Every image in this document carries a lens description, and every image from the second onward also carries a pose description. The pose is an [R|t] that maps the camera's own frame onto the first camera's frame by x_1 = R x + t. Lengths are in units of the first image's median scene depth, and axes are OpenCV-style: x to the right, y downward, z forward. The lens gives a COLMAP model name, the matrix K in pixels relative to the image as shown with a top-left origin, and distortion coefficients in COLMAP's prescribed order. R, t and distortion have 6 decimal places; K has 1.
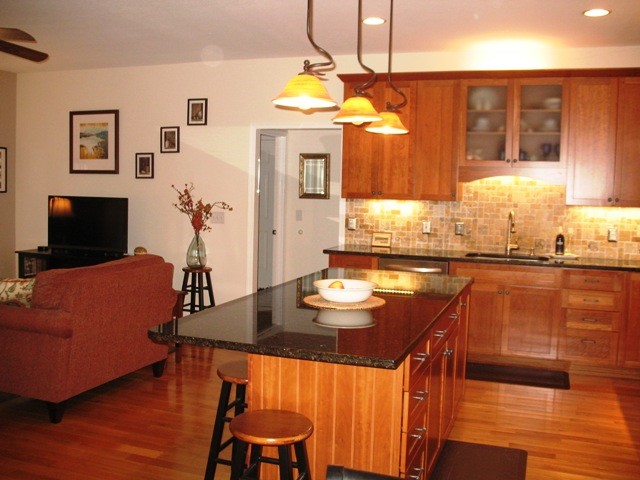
lens RADIAL K [[663.6, 0, 316.7], [0, 663.6, 232.1], [0, 0, 1]] dist [-0.190758, 0.220096]
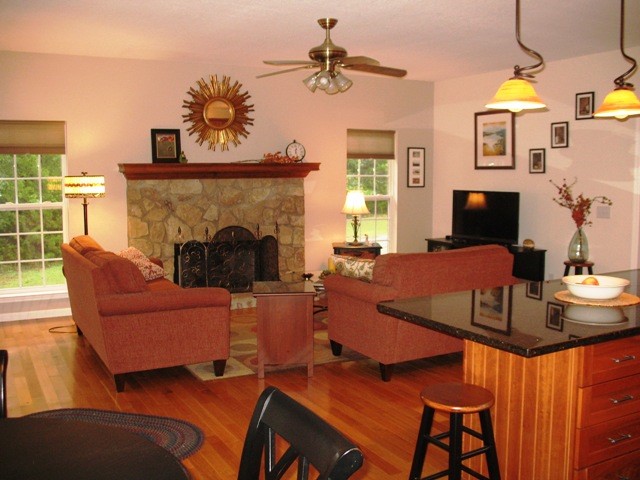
lens RADIAL K [[663.6, 0, 316.7], [0, 663.6, 232.1], [0, 0, 1]] dist [-0.190758, 0.220096]
pose [[0.746202, 0.031940, -0.664953, 0.171144], [-0.024607, 0.999489, 0.020395, -0.001508], [0.665265, 0.001144, 0.746606, -0.000783]]
